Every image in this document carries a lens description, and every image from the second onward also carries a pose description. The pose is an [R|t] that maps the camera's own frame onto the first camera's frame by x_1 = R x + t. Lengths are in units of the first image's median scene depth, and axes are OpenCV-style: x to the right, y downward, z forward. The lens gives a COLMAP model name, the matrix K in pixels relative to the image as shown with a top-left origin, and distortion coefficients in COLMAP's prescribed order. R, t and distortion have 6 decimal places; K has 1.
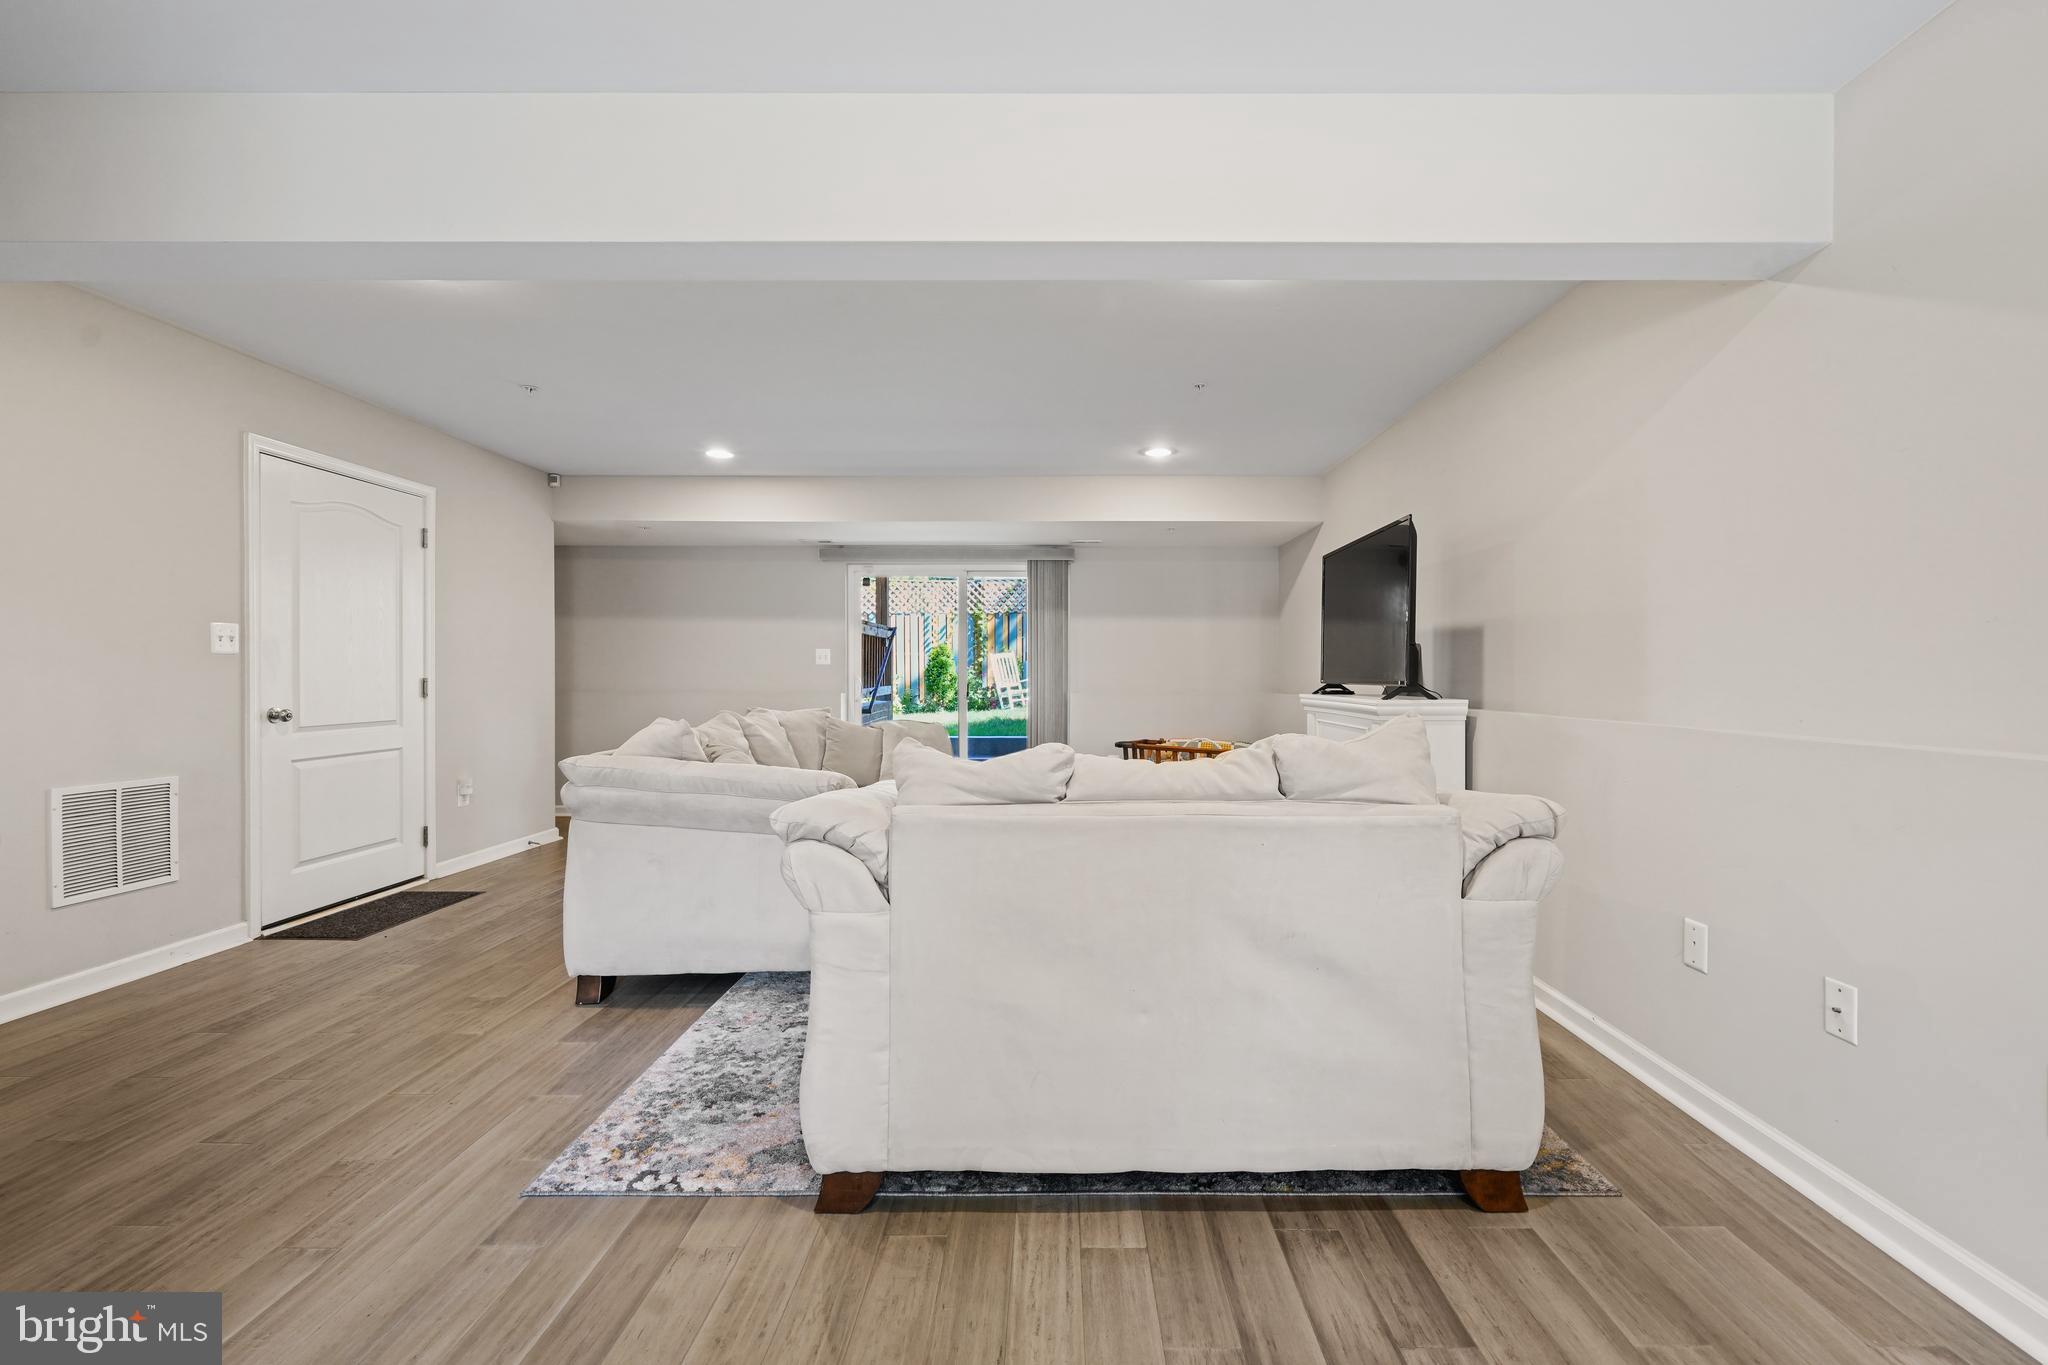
lens RADIAL K [[819.9, 0, 1024.0], [0, 819.9, 682.5], [0, 0, 1]] dist [-0.001845, -0.000171]
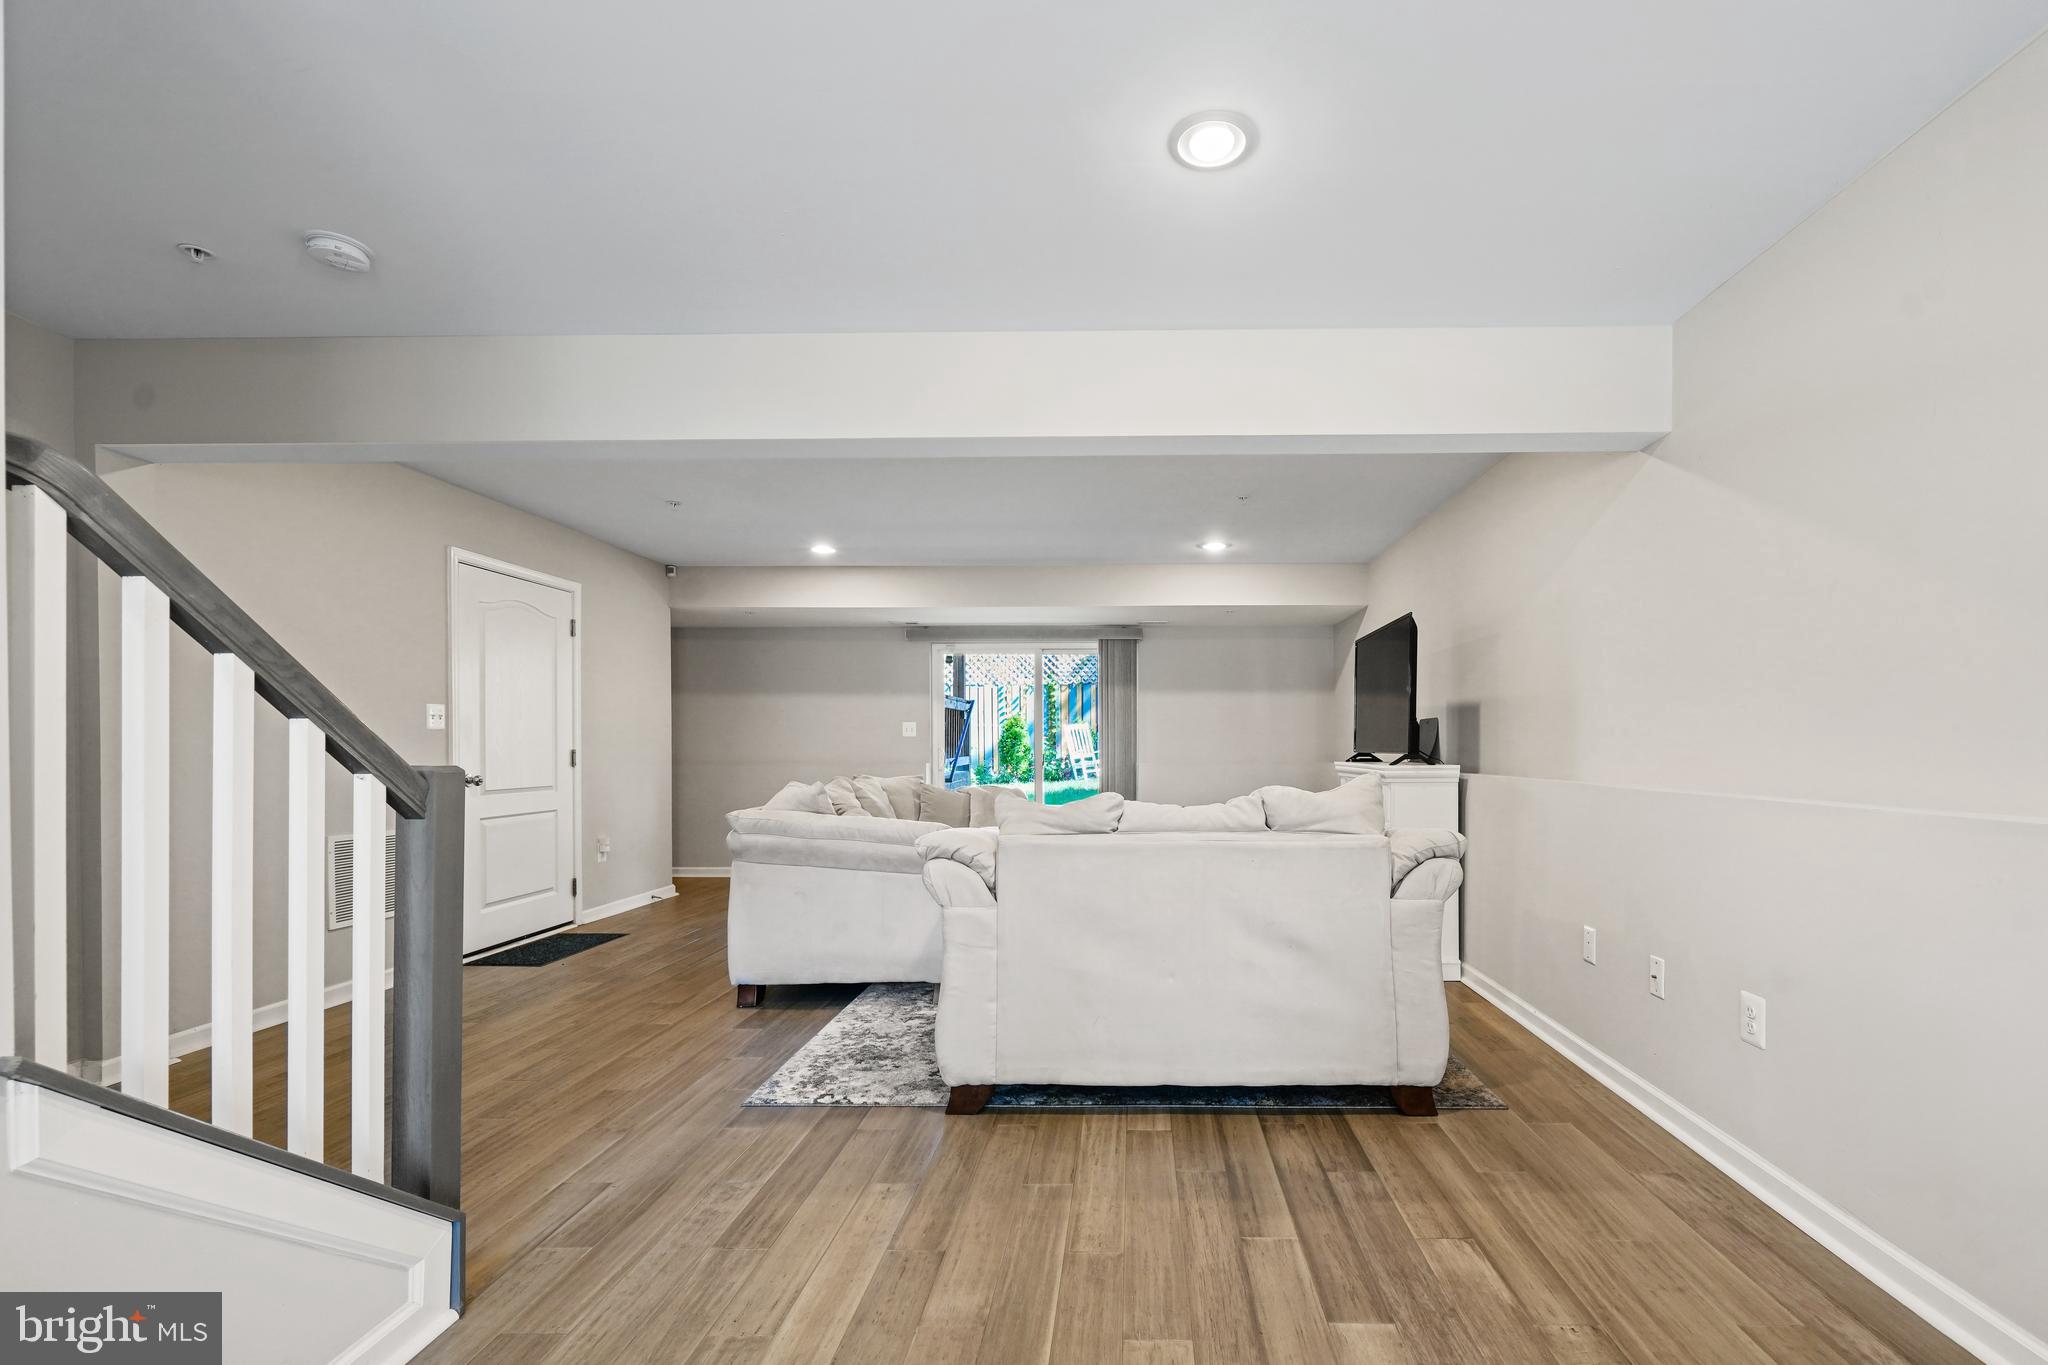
lens RADIAL K [[865.8, 0, 1071.8], [0, 865.8, 755.2], [0, 0, 1]] dist [0.000053, -0.000029]
pose [[0.999482, -0.001981, -0.032133, 0.014800], [0.002023, 0.999997, 0.001247, 0.005306], [0.032130, -0.001311, 0.999483, -0.398534]]
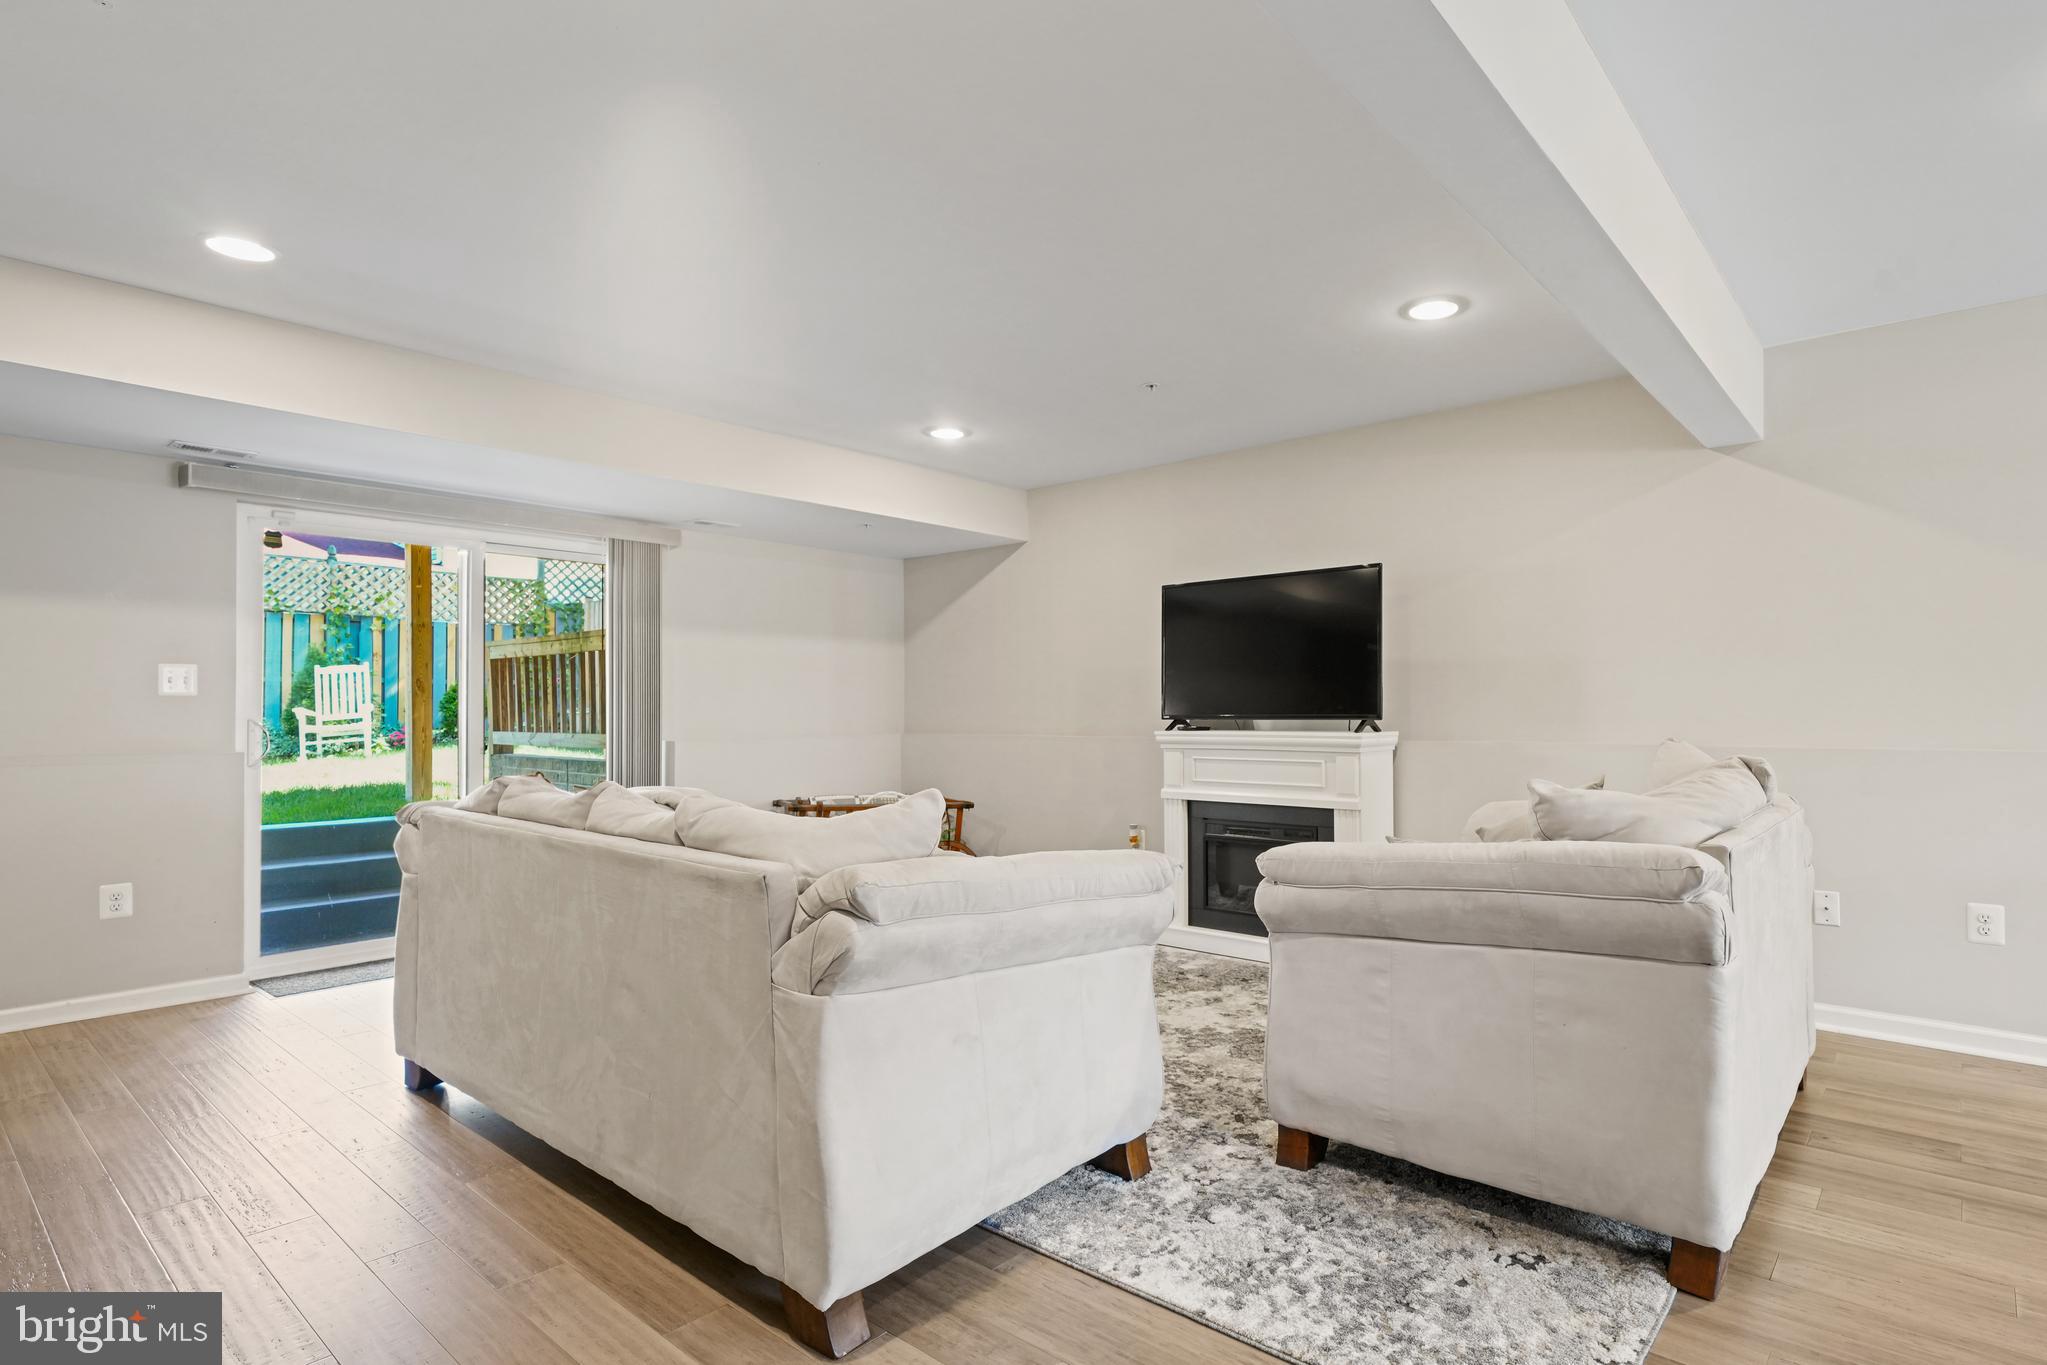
lens RADIAL K [[1051.9, 0, 1019.1], [0, 1051.9, 712.1], [0, 0, 1]] dist [0.003827, 0.000641]
pose [[0.649729, -0.006656, 0.760137, -1.229503], [0.013405, 0.999906, -0.002703, -0.011294], [-0.760048, 0.011946, 0.649757, 0.610183]]
